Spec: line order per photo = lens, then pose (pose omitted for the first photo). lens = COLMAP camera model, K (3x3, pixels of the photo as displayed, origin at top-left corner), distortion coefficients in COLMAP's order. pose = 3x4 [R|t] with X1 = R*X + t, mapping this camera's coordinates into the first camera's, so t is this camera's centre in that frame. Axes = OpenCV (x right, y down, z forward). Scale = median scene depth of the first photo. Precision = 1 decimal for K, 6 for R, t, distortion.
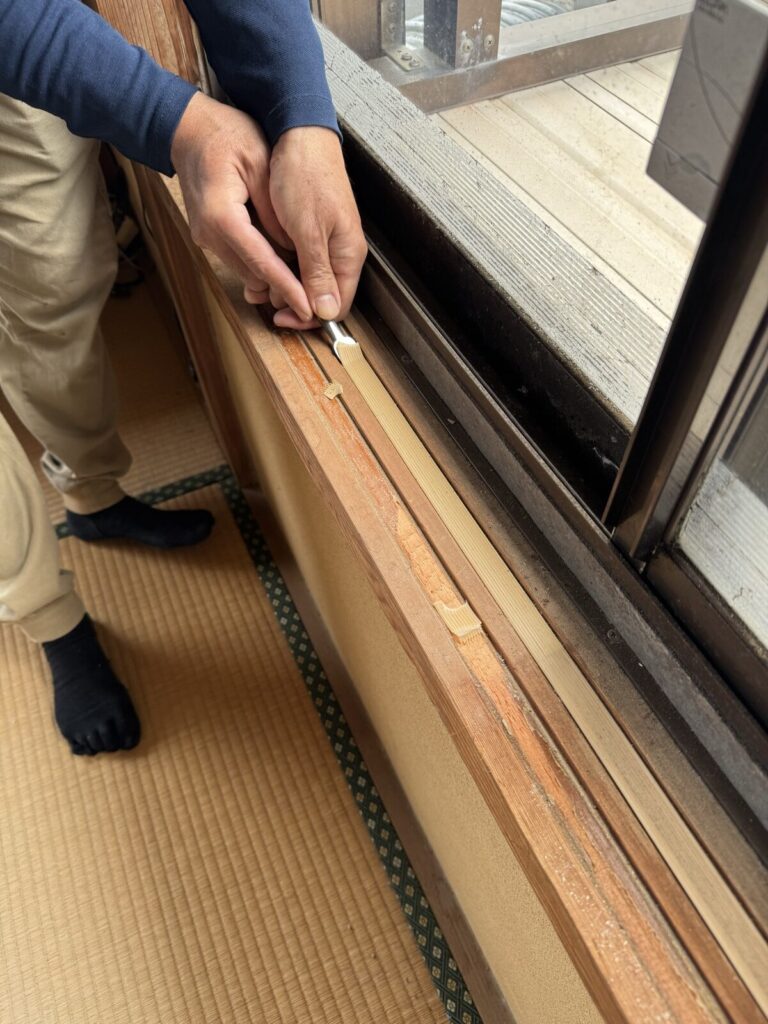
lens RADIAL K [[755.4, 0, 384.0], [0, 755.4, 512.0], [0, 0, 1]] dist [0.001480, -0.002674]
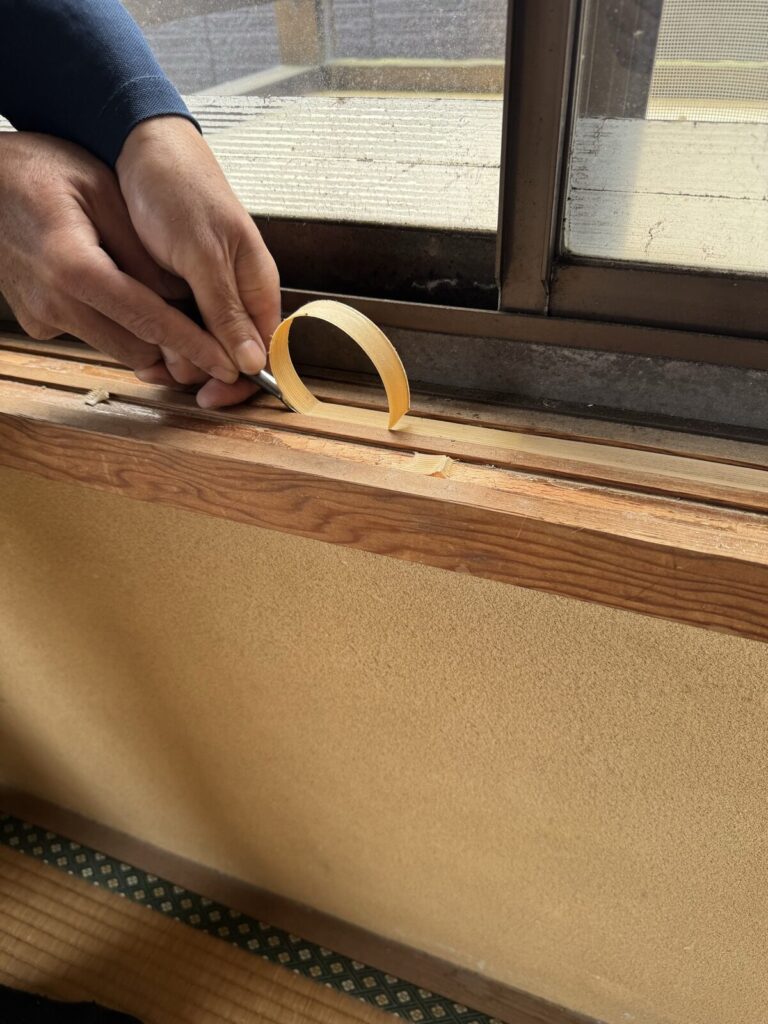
lens RADIAL K [[755.4, 0, 384.0], [0, 755.4, 512.0], [0, 0, 1]] dist [0.001480, -0.002674]
pose [[0.726756, -0.429083, 0.536389, -0.411392], [0.565059, 0.817457, -0.111678, 0.249844], [-0.390555, 0.384254, 0.836550, 0.299338]]
